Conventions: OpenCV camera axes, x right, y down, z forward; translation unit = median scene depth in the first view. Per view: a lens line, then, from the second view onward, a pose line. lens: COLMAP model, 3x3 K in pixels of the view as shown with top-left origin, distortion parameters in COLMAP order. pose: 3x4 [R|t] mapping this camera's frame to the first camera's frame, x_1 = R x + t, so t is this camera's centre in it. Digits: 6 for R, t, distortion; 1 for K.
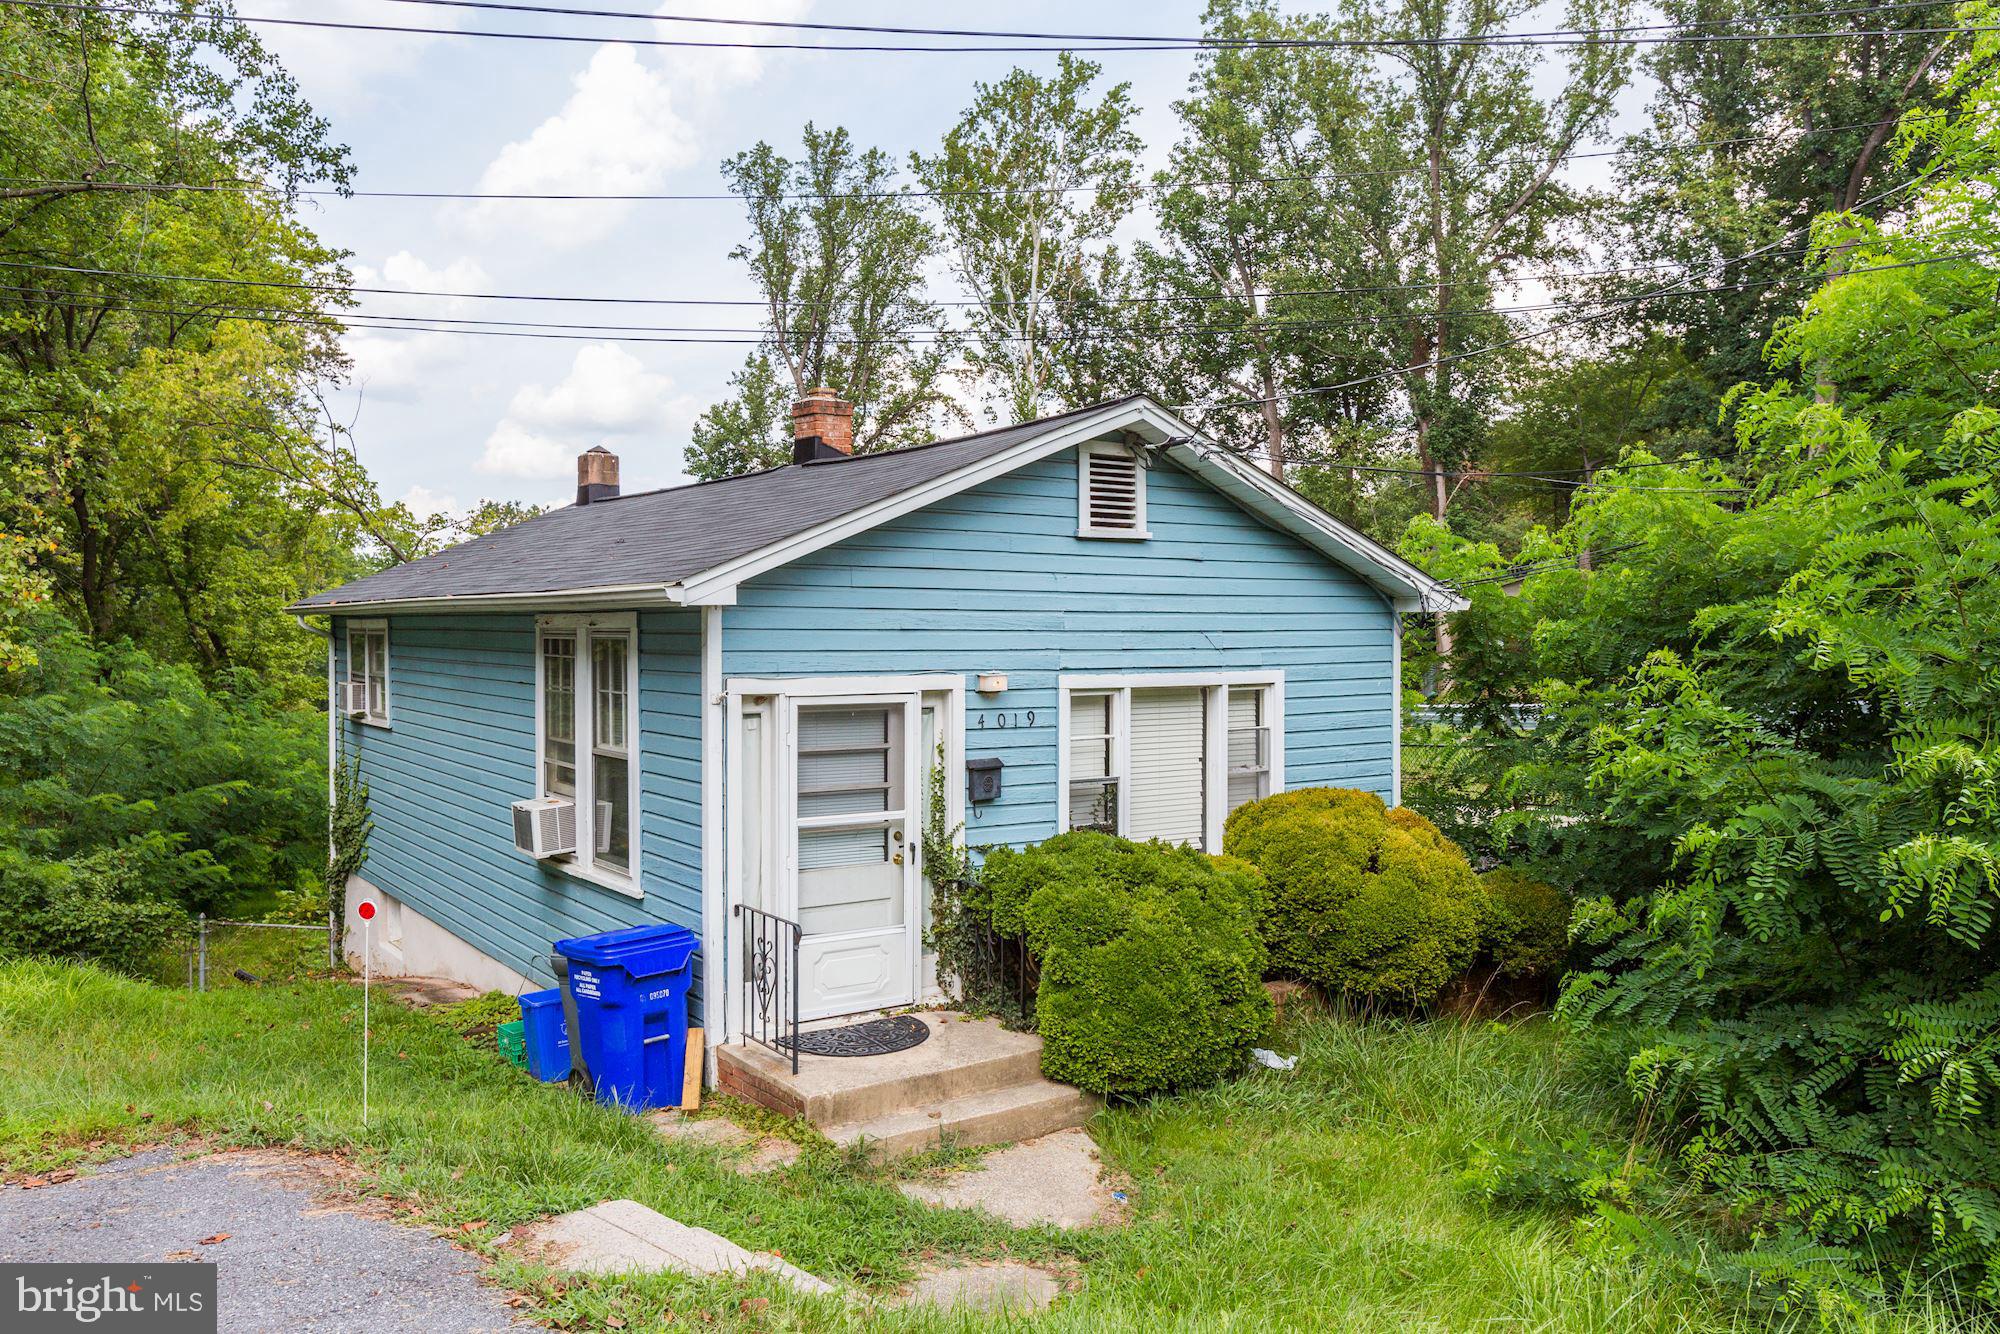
lens RADIAL K [[1453.4, 0, 994.9], [0, 1453.4, 655.5], [0, 0, 1]] dist [-0.003632, 0.000145]
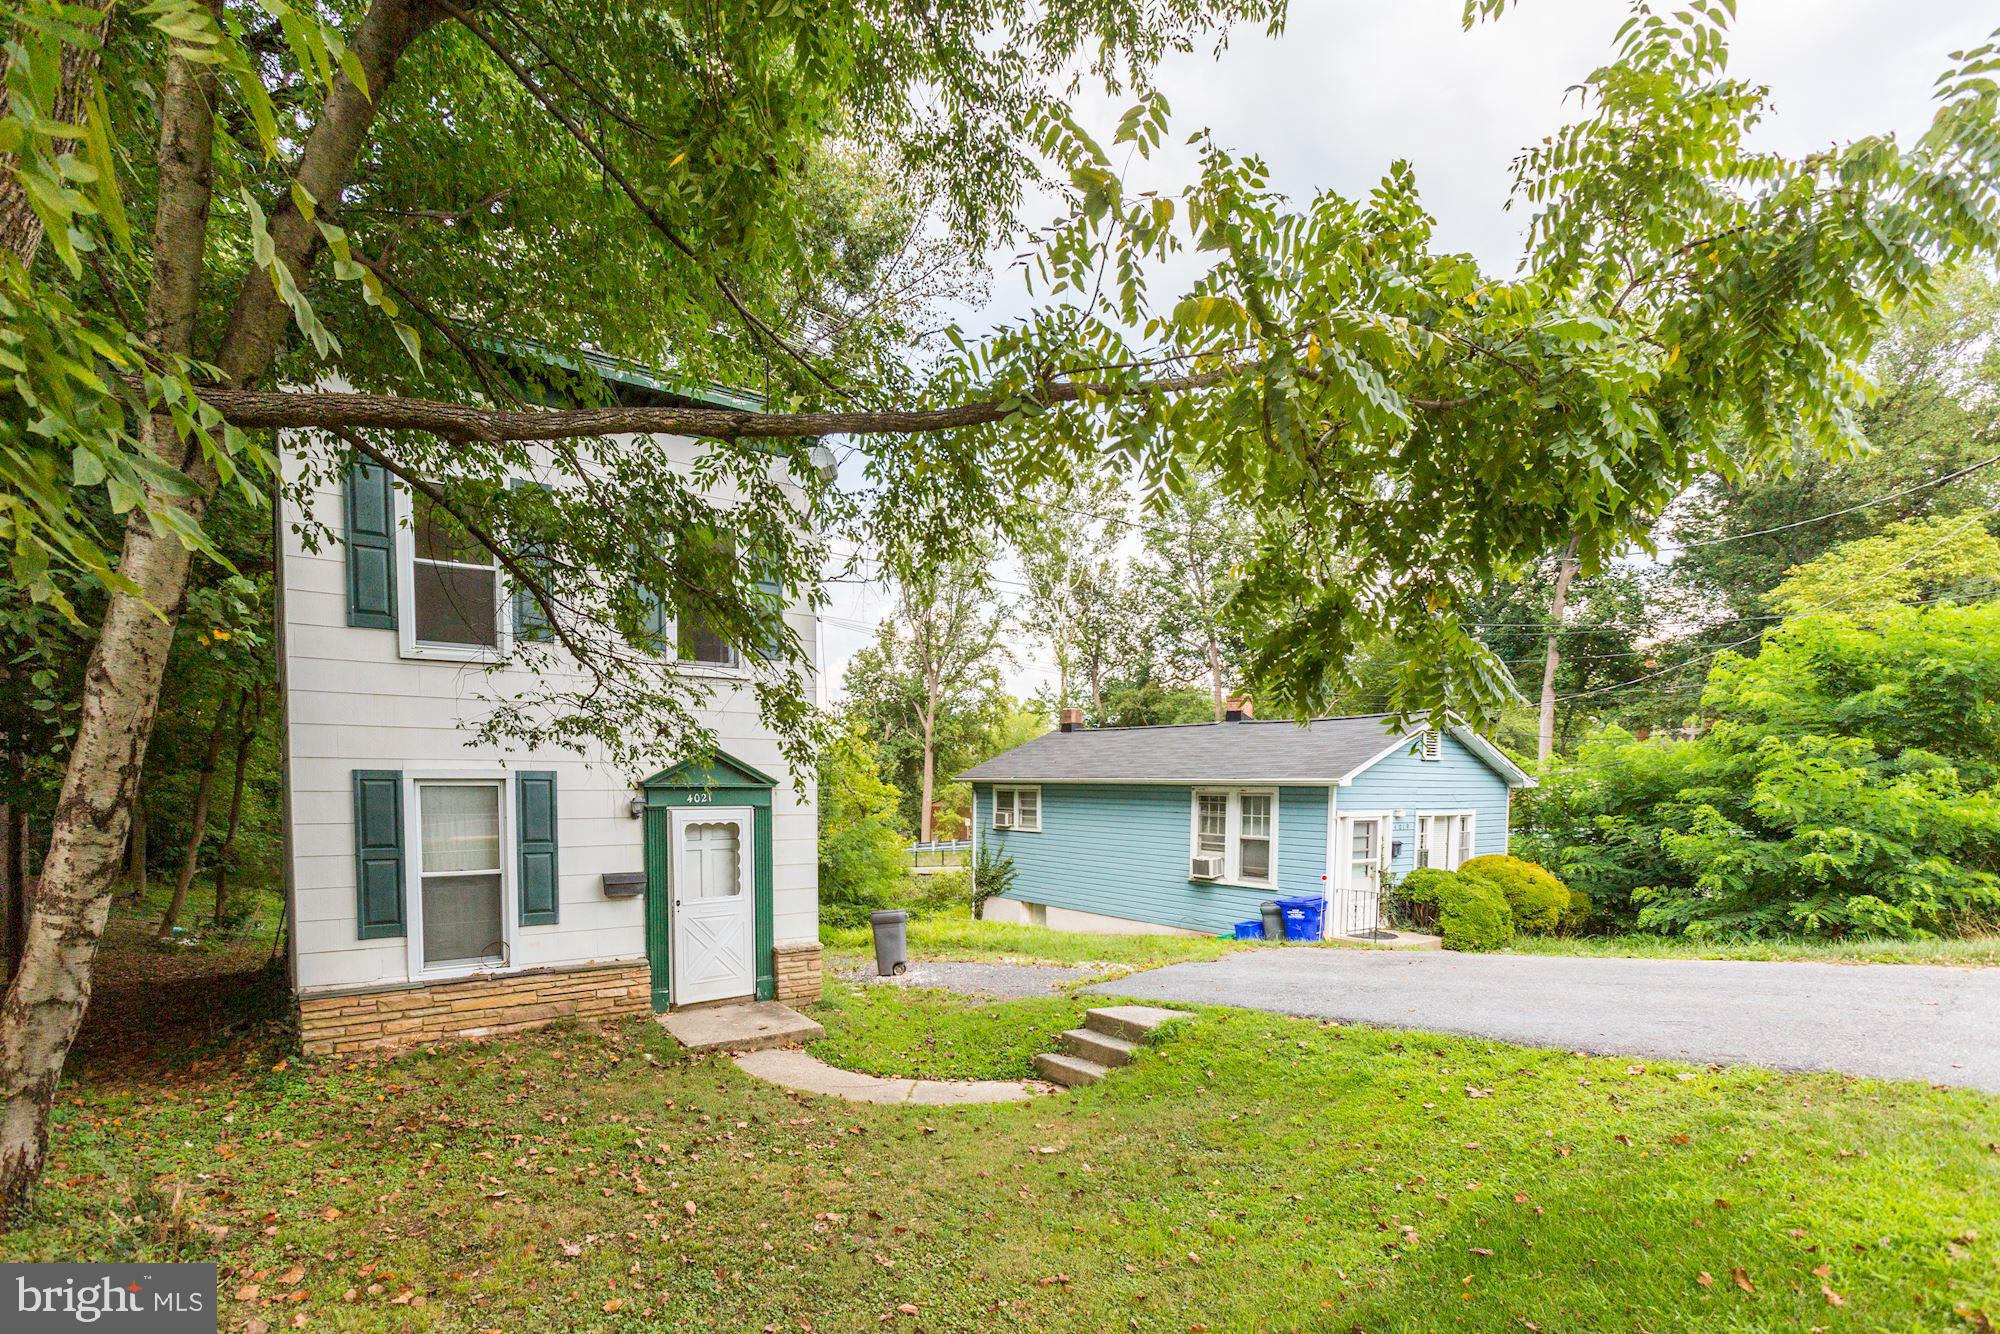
lens RADIAL K [[943.3, 0, 938.3], [0, 943.3, 828.8], [0, 0, 1]] dist [0.004473, 0.003073]
pose [[0.999976, 0.006770, -0.001651, -0.798131], [-0.006716, 0.999494, 0.031092, -0.001648], [0.001861, -0.031080, 0.999515, -0.724908]]
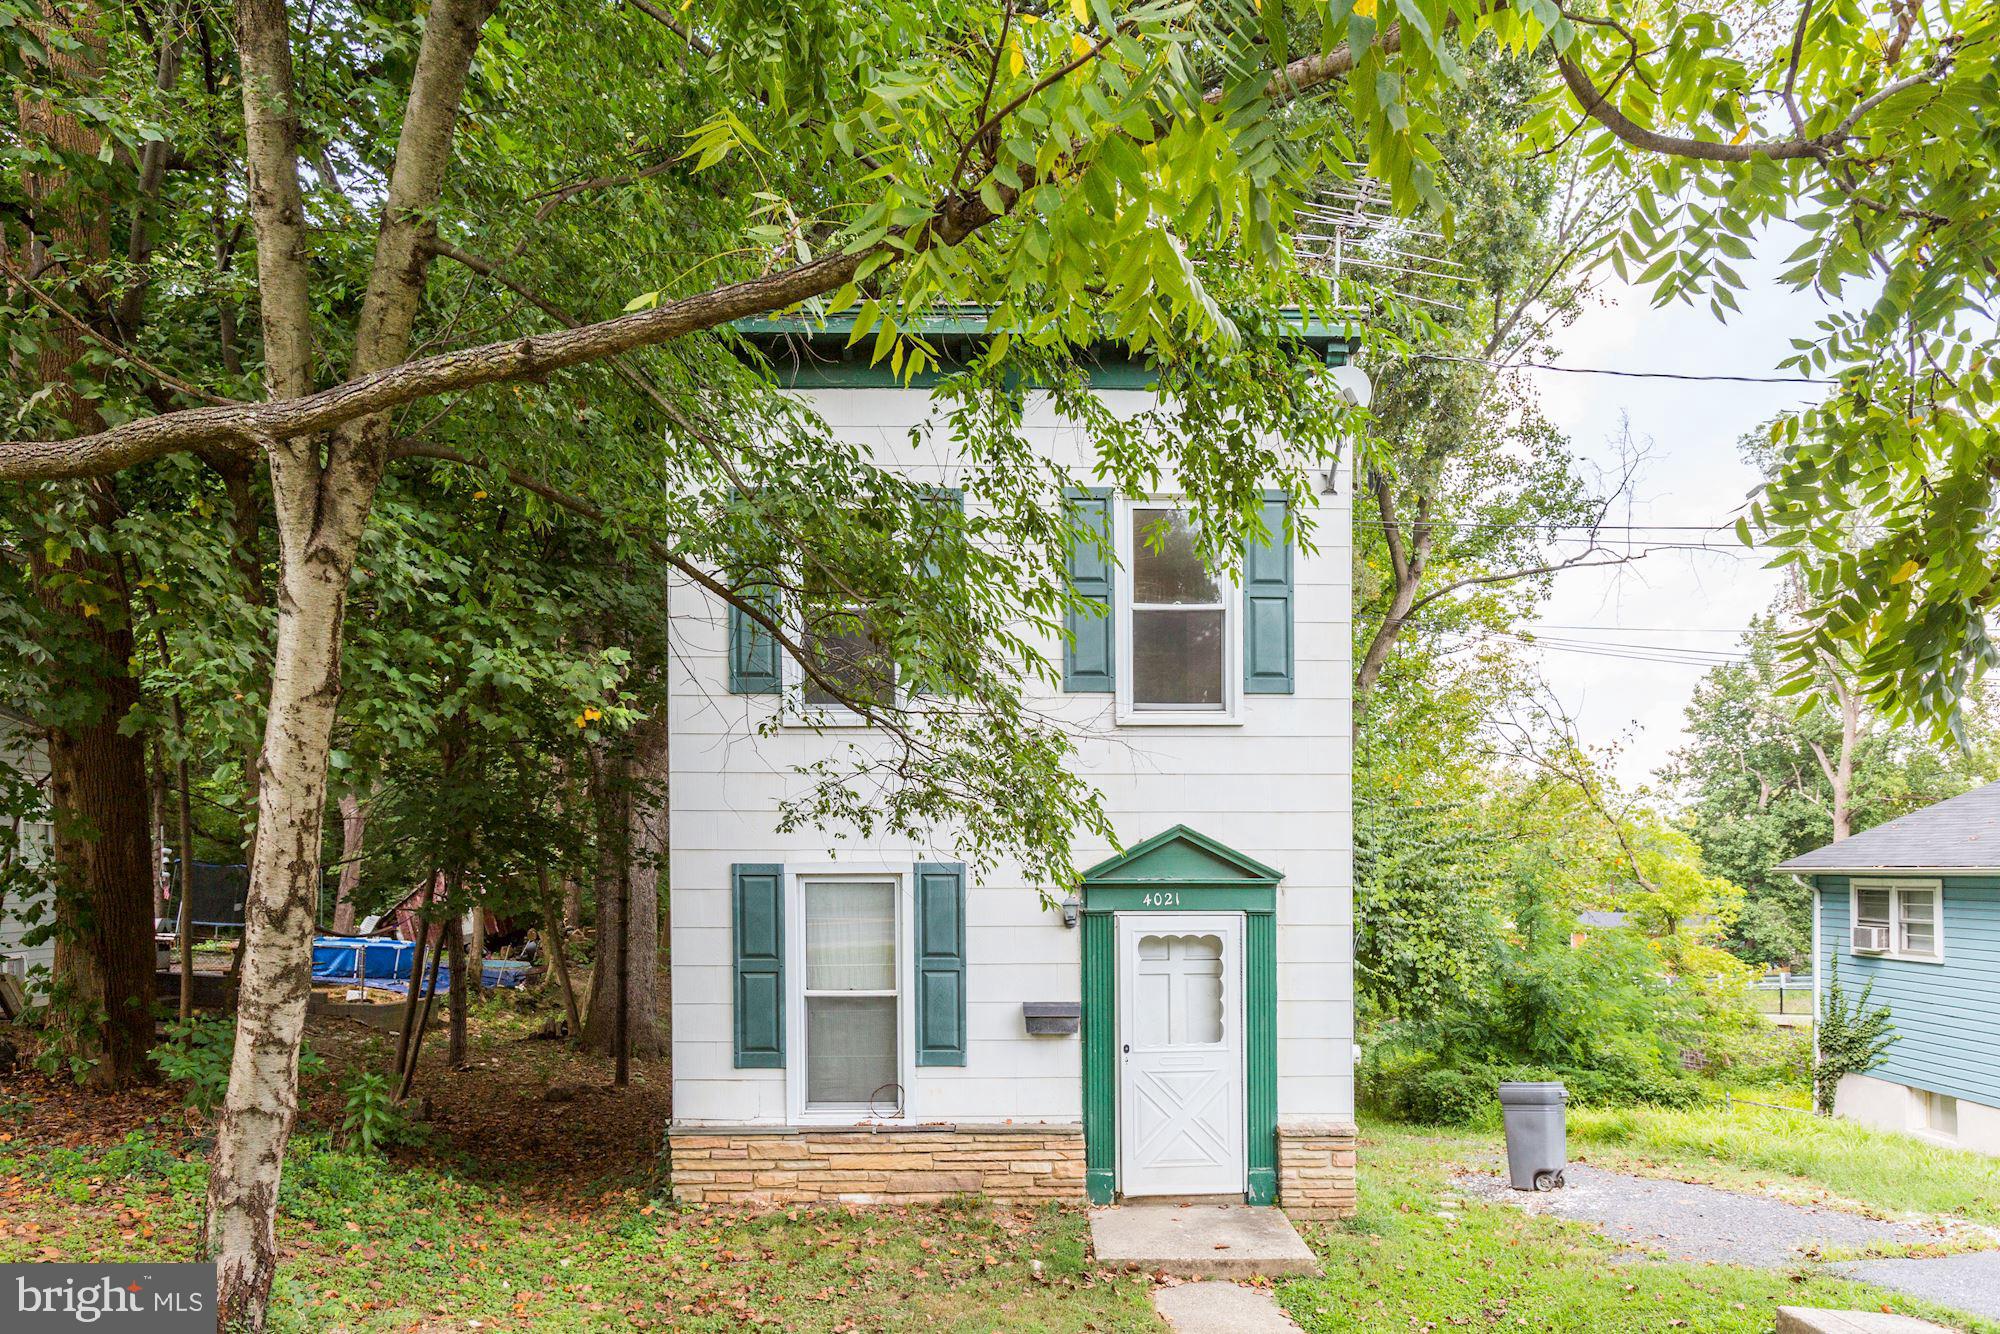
lens RADIAL K [[1324.3, 0, 1050.4], [0, 1324.3, 882.1], [0, 0, 1]] dist [0.005949, 0.003777]
pose [[0.841062, 0.004574, -0.540920, -0.612379], [-0.011206, 0.999897, -0.008970, -0.004256], [0.540823, 0.013606, 0.841026, -0.601550]]
